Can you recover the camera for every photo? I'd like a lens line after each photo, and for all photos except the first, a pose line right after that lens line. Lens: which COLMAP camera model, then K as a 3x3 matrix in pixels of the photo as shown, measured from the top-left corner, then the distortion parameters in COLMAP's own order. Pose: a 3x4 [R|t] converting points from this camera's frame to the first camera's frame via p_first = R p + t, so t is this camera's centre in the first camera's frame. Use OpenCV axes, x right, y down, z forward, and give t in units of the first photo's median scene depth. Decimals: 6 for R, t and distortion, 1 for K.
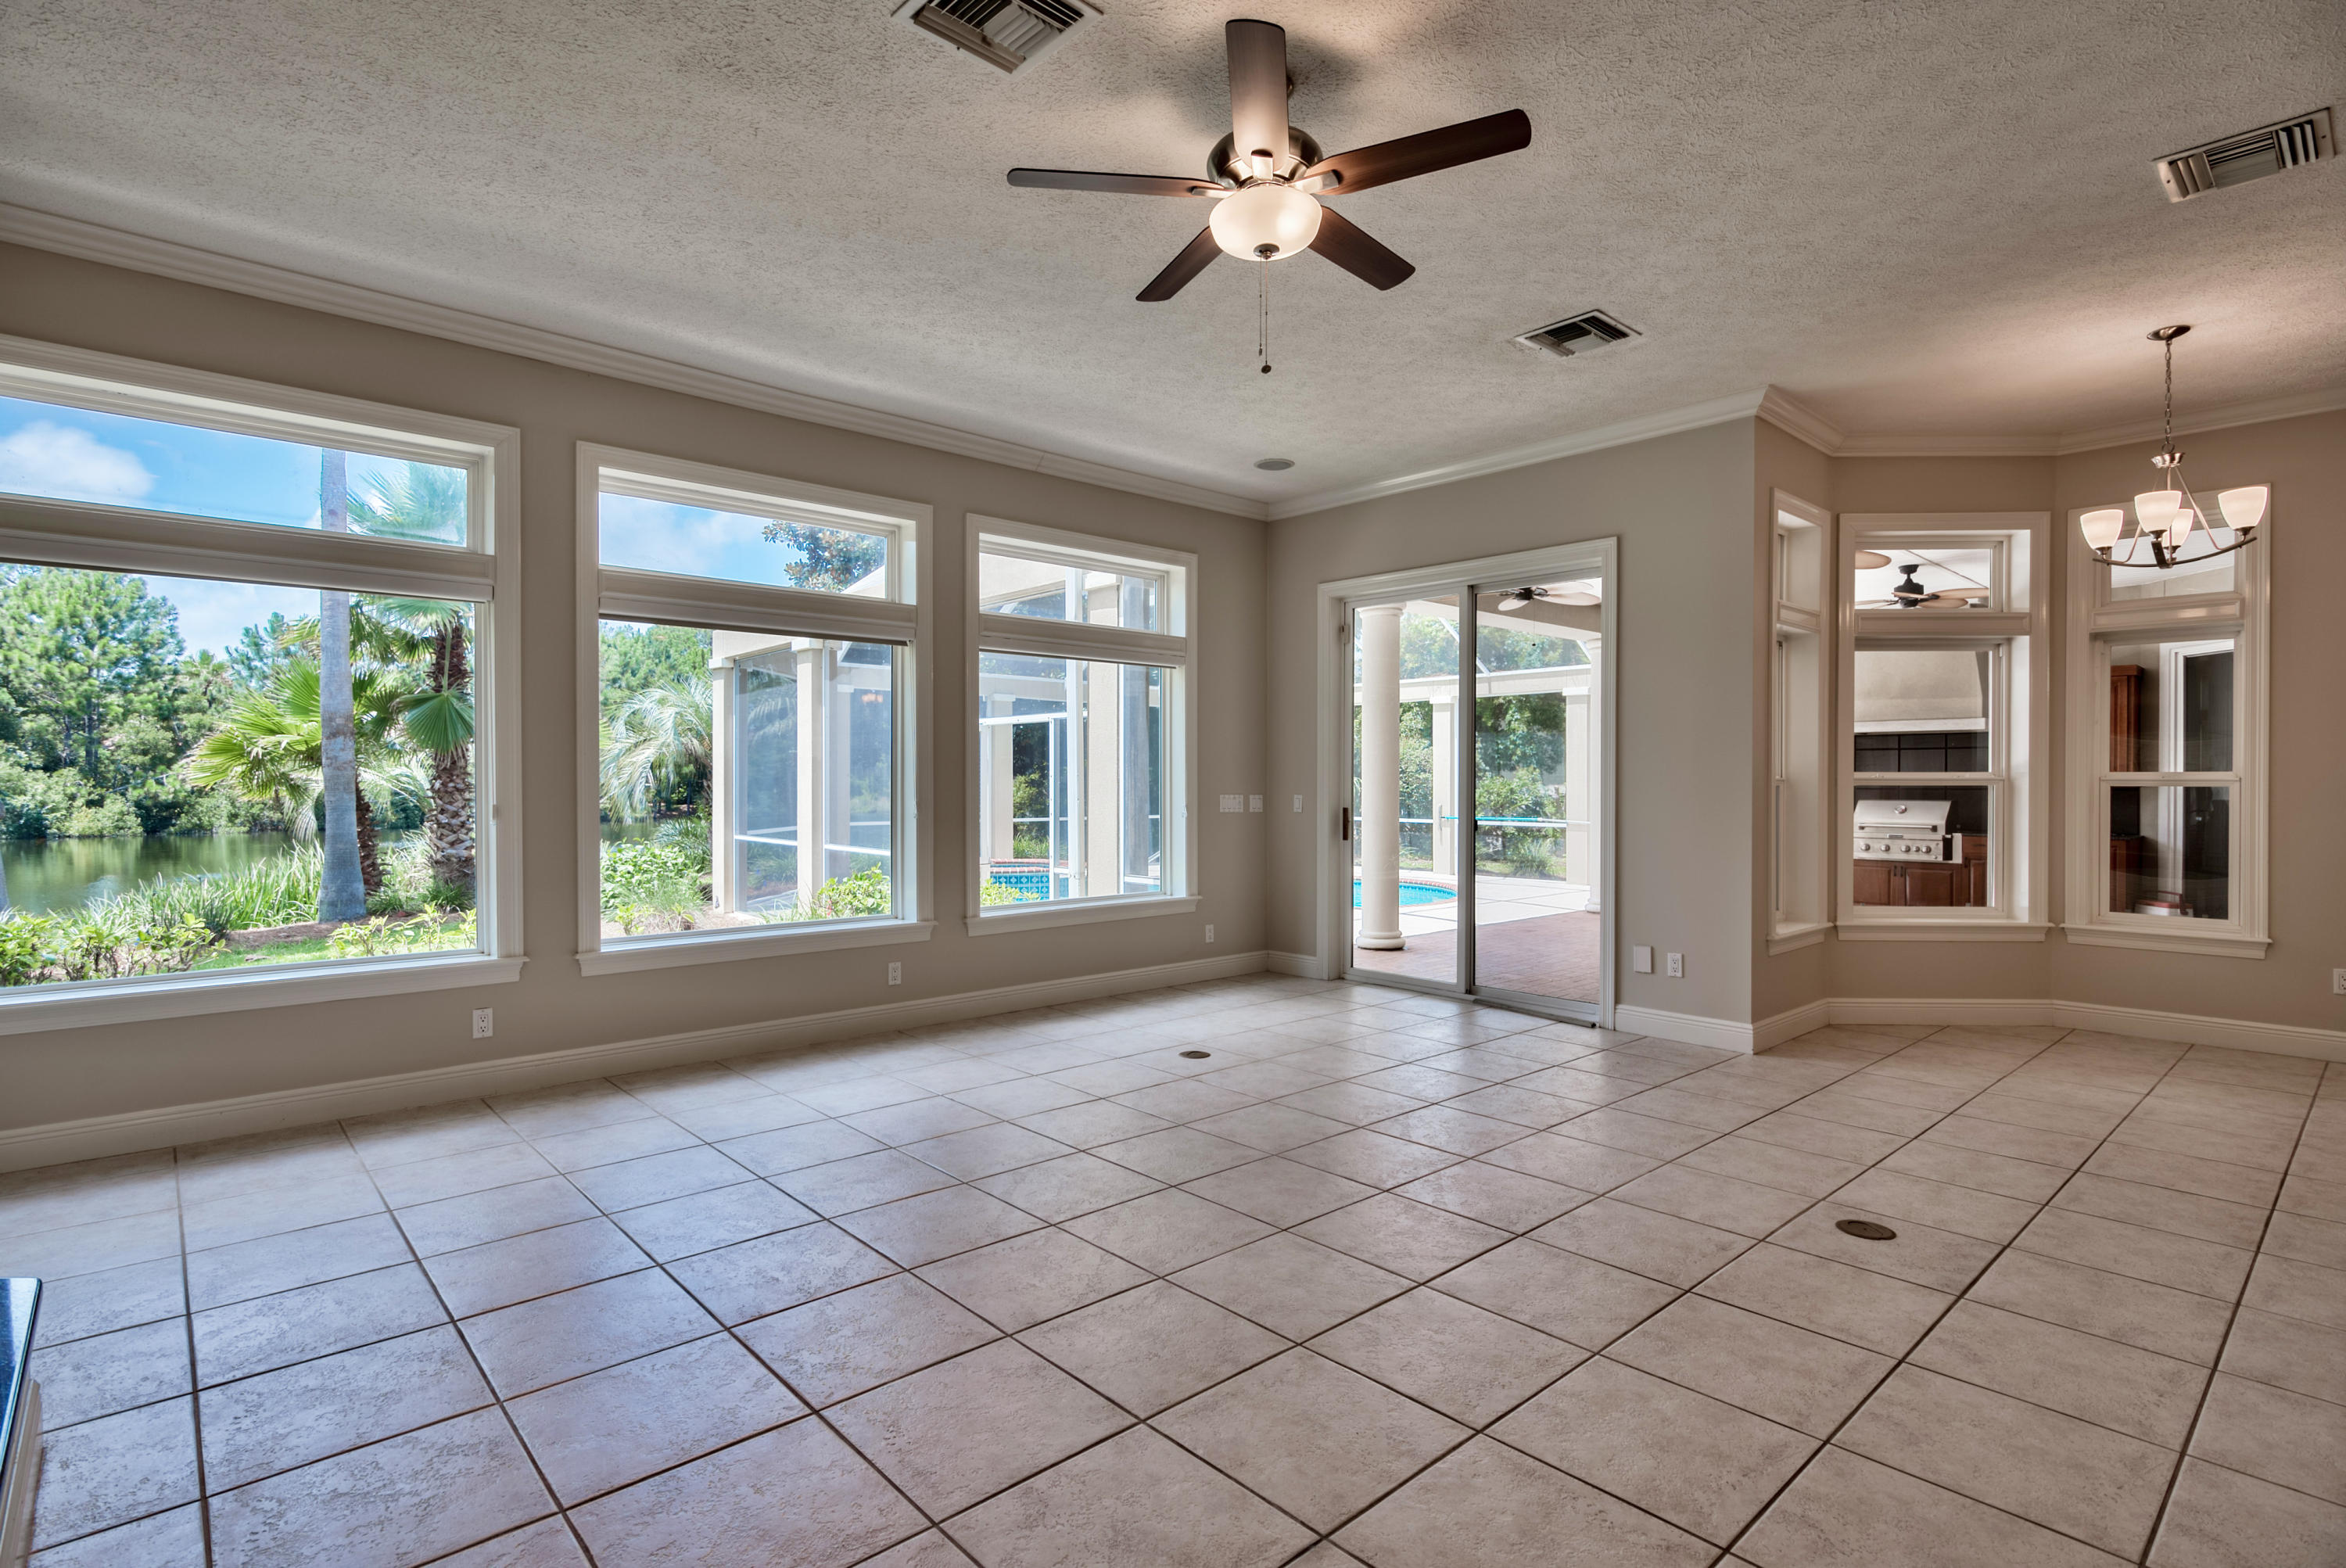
lens RADIAL K [[1176.8, 0, 1176.7], [0, 1176.8, 778.3], [0, 0, 1]] dist [0.042791, -0.014957]
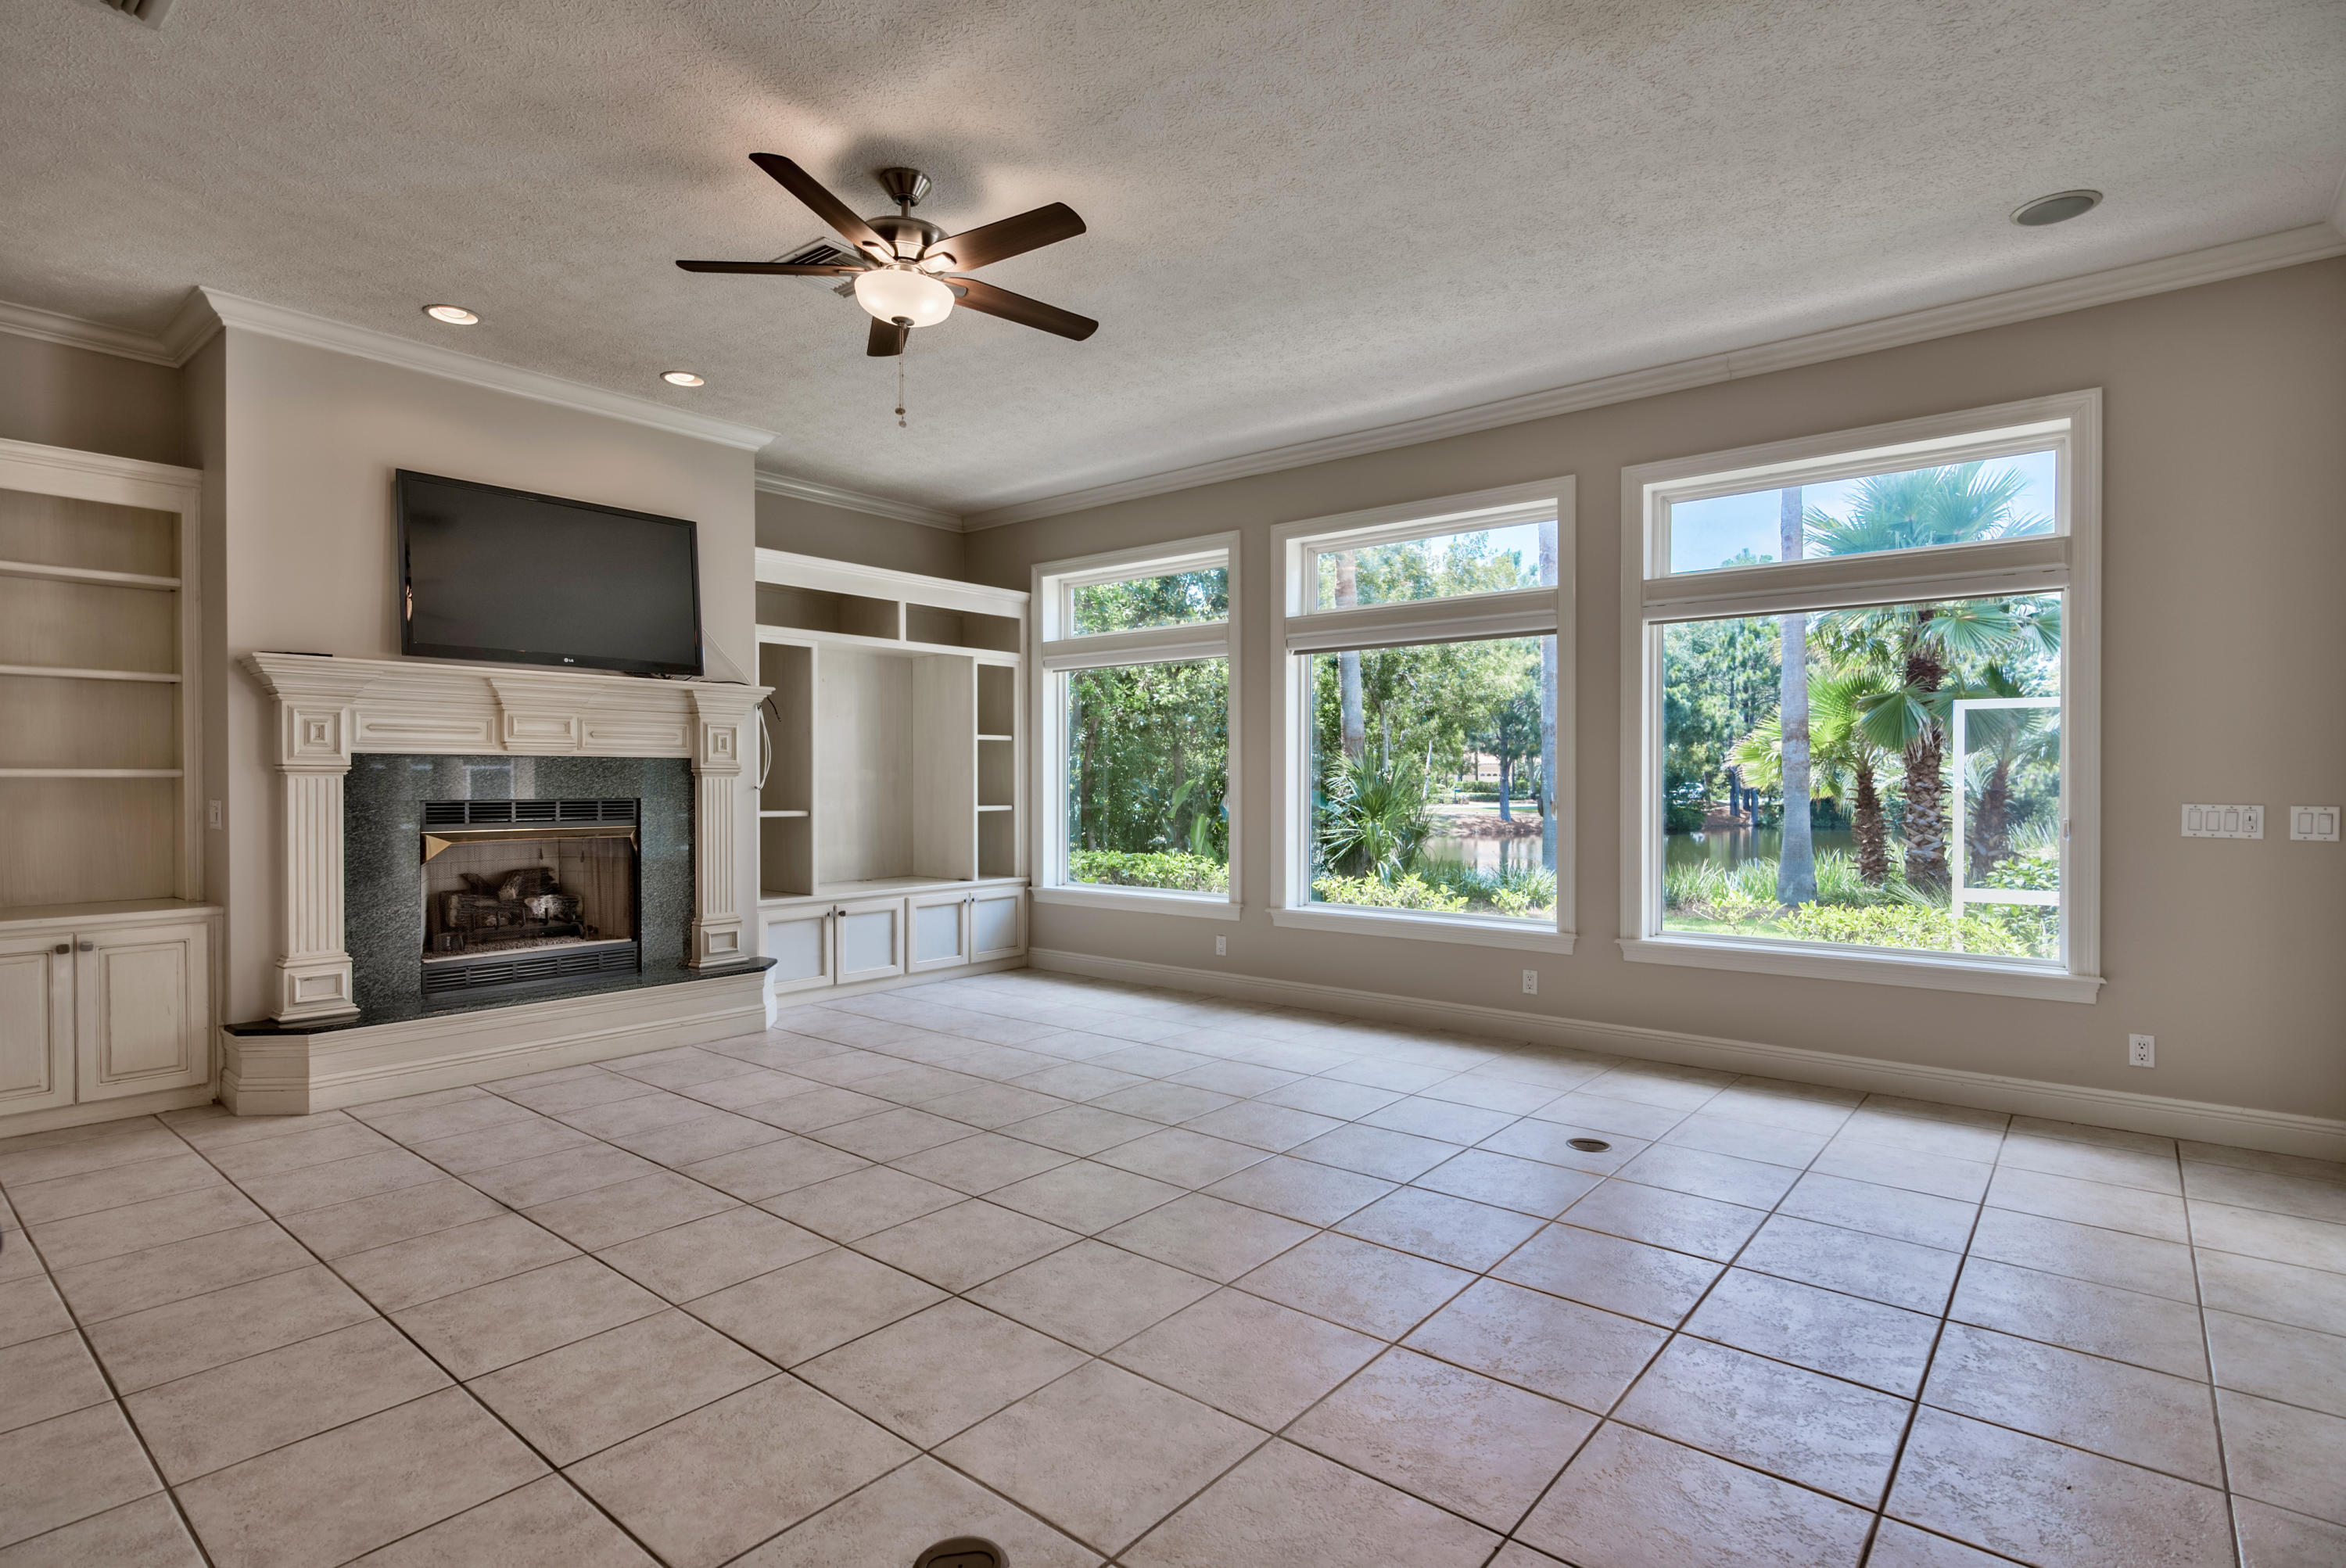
lens RADIAL K [[1146.1, 0, 1162.3], [0, 1146.1, 796.7], [0, 0, 1]] dist [-0.005549, -0.000023]
pose [[0.125002, 0.015128, -0.992041, 0.679018], [-0.000539, 0.999885, 0.015180, 0.003248], [0.992156, -0.001363, 0.124995, 0.623570]]
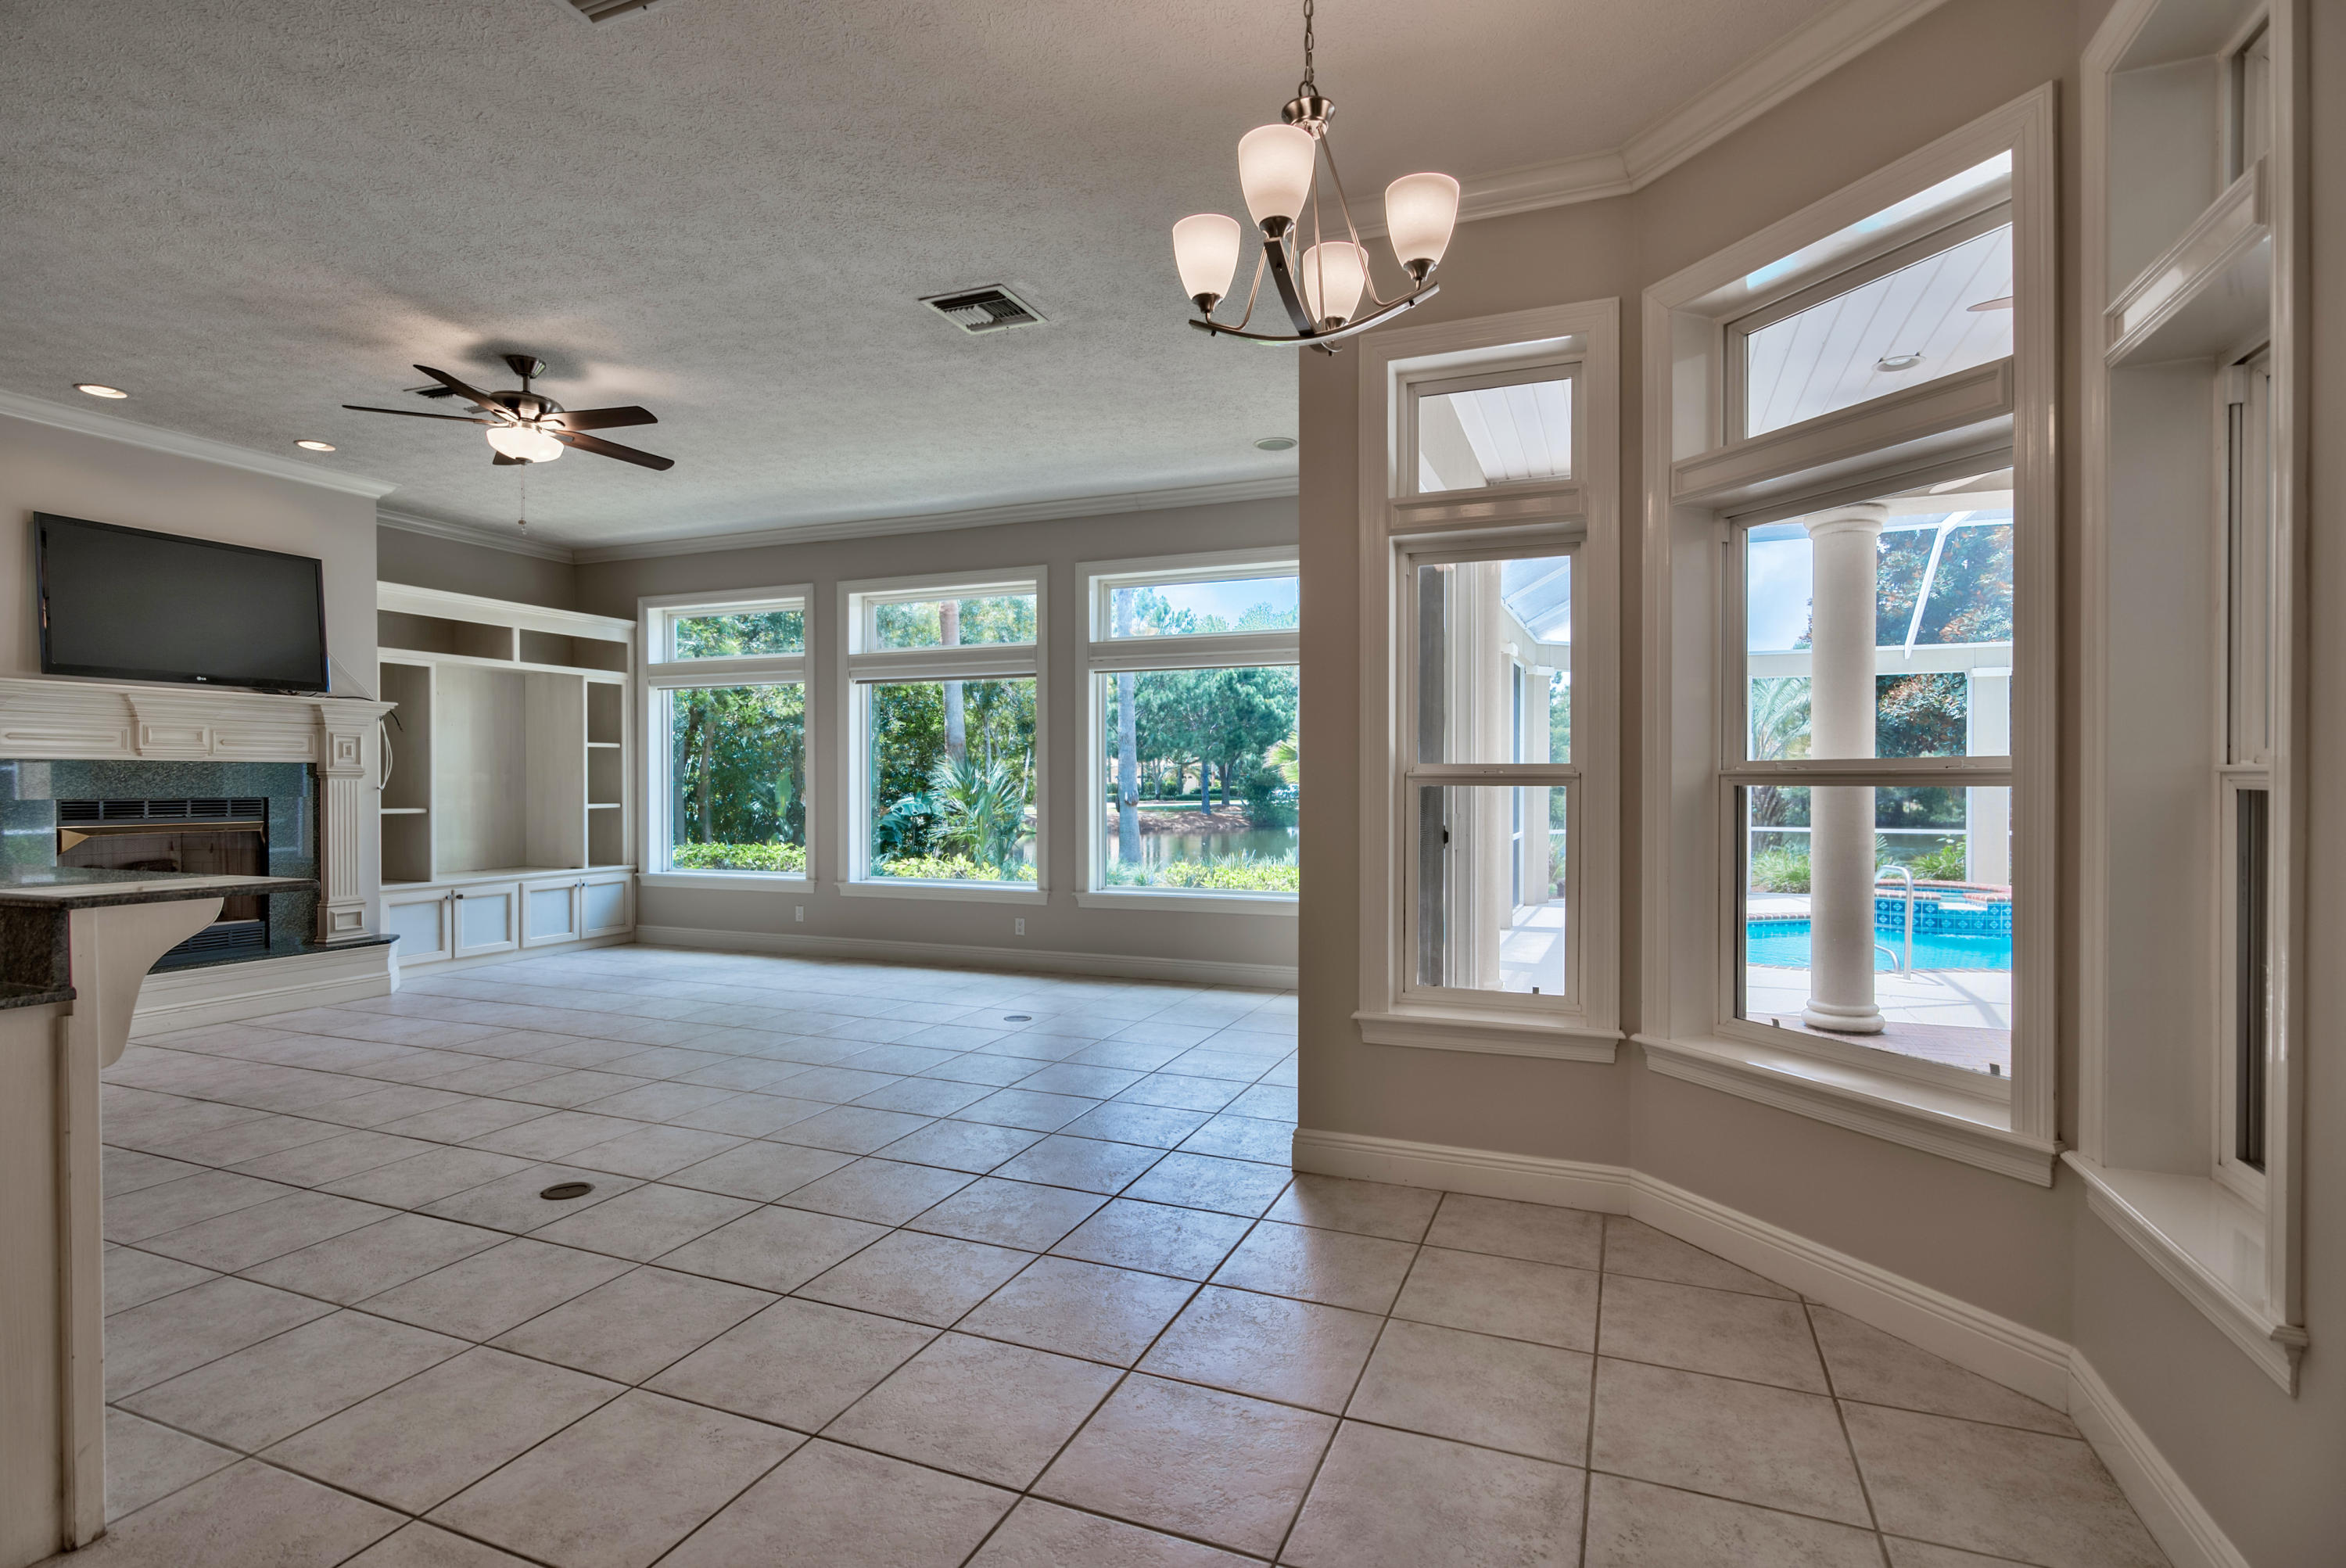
lens RADIAL K [[1138.7, 0, 1130.1], [0, 1138.7, 791.3], [0, 0, 1]] dist [-0.003058, -0.000345]
pose [[0.393863, 0.008379, -0.919131, 1.042674], [0.000197, 0.999958, 0.009200, 0.003453], [0.919169, -0.003805, 0.393845, 0.645617]]
